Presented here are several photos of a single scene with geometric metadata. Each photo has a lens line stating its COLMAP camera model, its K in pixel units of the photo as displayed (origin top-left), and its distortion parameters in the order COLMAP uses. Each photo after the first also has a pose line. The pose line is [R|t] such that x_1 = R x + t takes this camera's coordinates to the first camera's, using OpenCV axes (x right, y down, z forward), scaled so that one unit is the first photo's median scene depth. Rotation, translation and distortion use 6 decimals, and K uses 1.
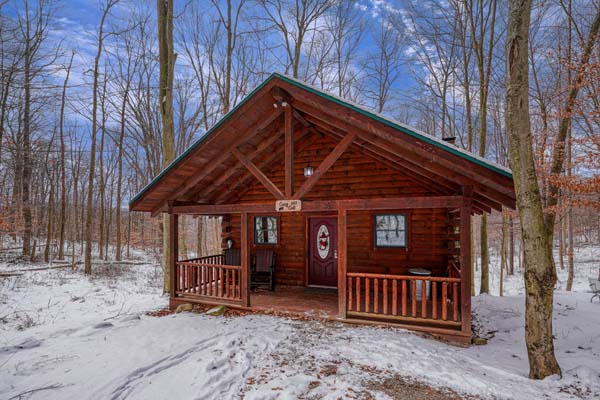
lens RADIAL K [[271.2, 0, 299.4], [0, 271.2, 225.4], [0, 0, 1]] dist [-0.001896, -0.000119]
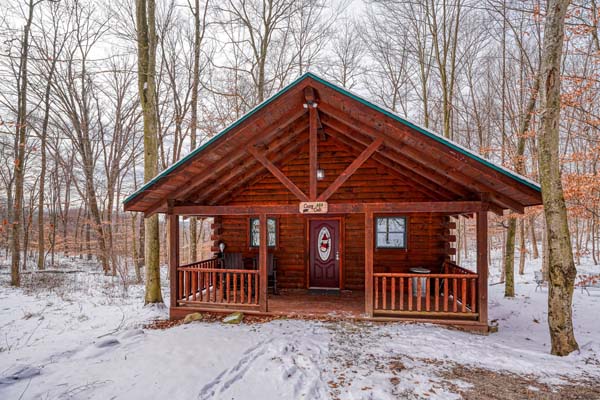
lens RADIAL K [[273.5, 0, 300.7], [0, 273.5, 228.9], [0, 0, 1]] dist [-0.002056, -0.000144]
pose [[0.979929, -0.000153, 0.199346, -0.267868], [-0.000652, 0.999992, 0.003974, 0.000970], [-0.199345, -0.004024, 0.979921, 0.025574]]
